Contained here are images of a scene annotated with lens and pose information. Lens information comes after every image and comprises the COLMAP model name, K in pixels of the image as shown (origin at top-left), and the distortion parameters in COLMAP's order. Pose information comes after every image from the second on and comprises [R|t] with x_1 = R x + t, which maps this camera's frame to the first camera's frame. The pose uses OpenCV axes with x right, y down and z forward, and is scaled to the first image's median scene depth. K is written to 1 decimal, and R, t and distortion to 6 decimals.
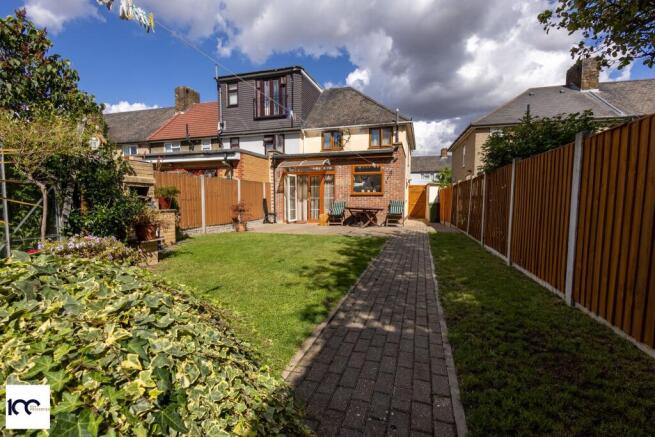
lens RADIAL K [[301.3, 0, 328.4], [0, 301.3, 218.0], [0, 0, 1]] dist [0.014866, 0.000064]
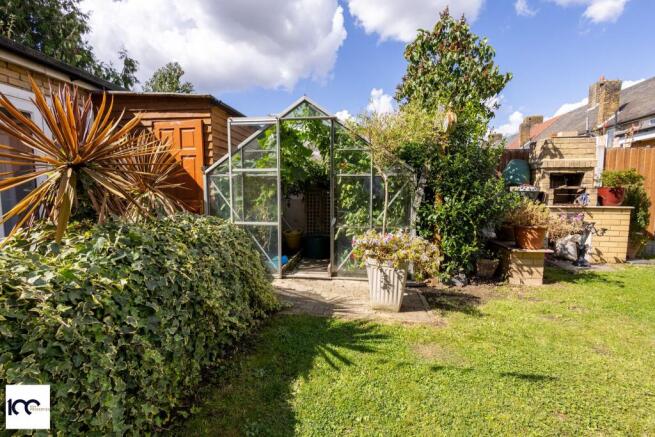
lens RADIAL K [[301.3, 0, 328.4], [0, 301.3, 218.0], [0, 0, 1]] dist [0.014866, 0.000064]
pose [[0.138559, 0.088027, -0.986434, 0.021207], [-0.059282, 0.994993, 0.080464, -0.022198], [0.988578, 0.047328, 0.143083, 0.355253]]
